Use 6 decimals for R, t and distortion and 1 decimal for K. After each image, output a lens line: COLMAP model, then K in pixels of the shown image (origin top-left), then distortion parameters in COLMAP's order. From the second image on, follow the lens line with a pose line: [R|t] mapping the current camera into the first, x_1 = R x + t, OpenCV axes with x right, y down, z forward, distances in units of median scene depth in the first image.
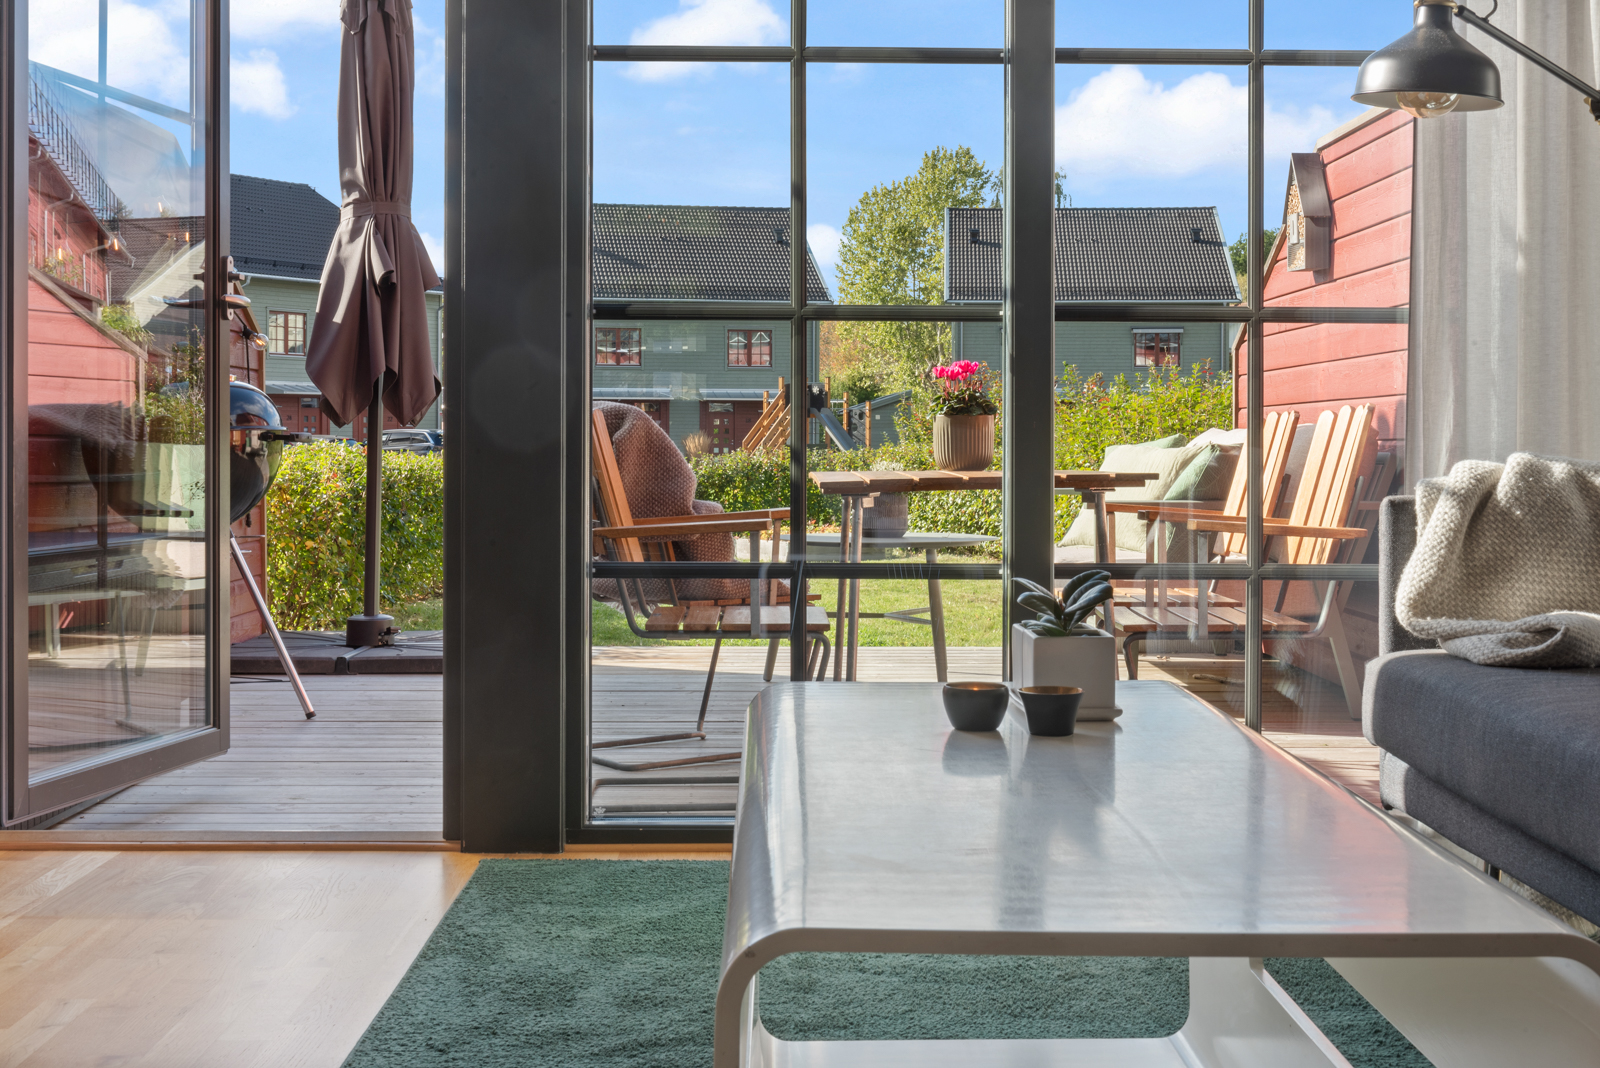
lens RADIAL K [[1984.0, 0, 801.0], [0, 1984.0, 527.1], [0, 0, 1]] dist [-0.039882, 0.000000]
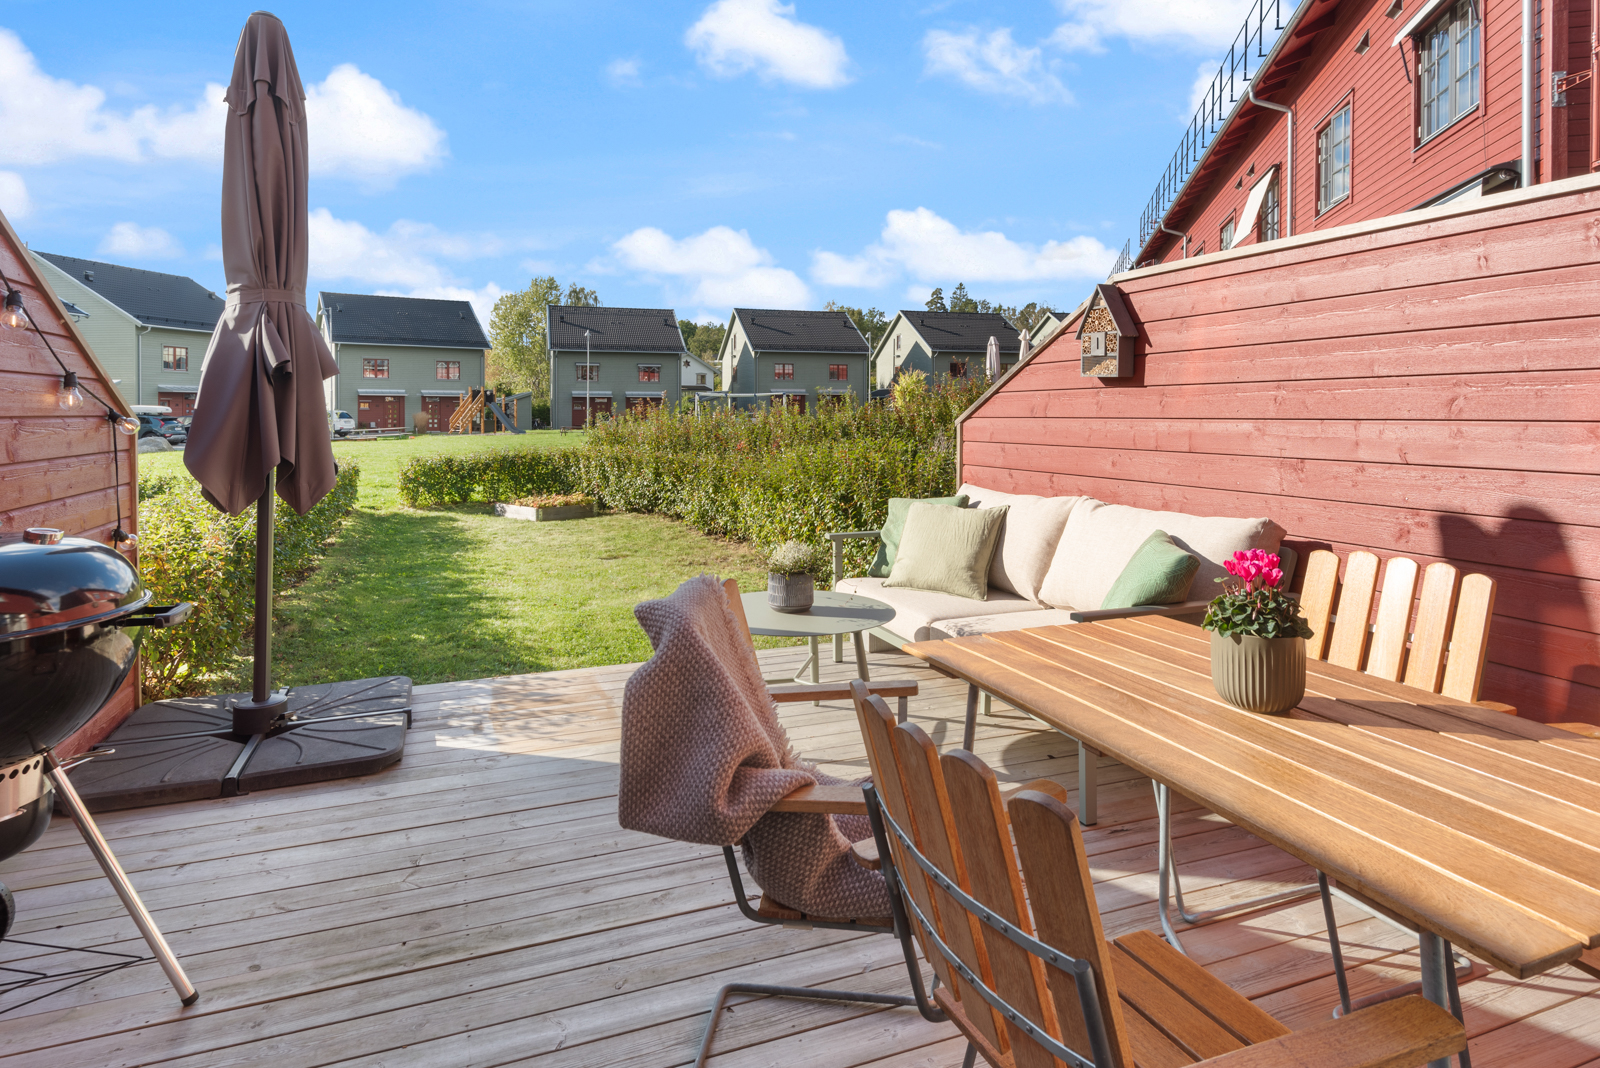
lens RADIAL K [[887.0, 0, 801.6], [0, 887.0, 432.5], [0, 0, 1]] dist [0.001604, -0.000768]
pose [[0.936101, -0.007876, 0.351644, -0.120052], [0.015194, 0.999722, -0.018056, -0.079928], [-0.351404, 0.022246, 0.935960, 0.488089]]
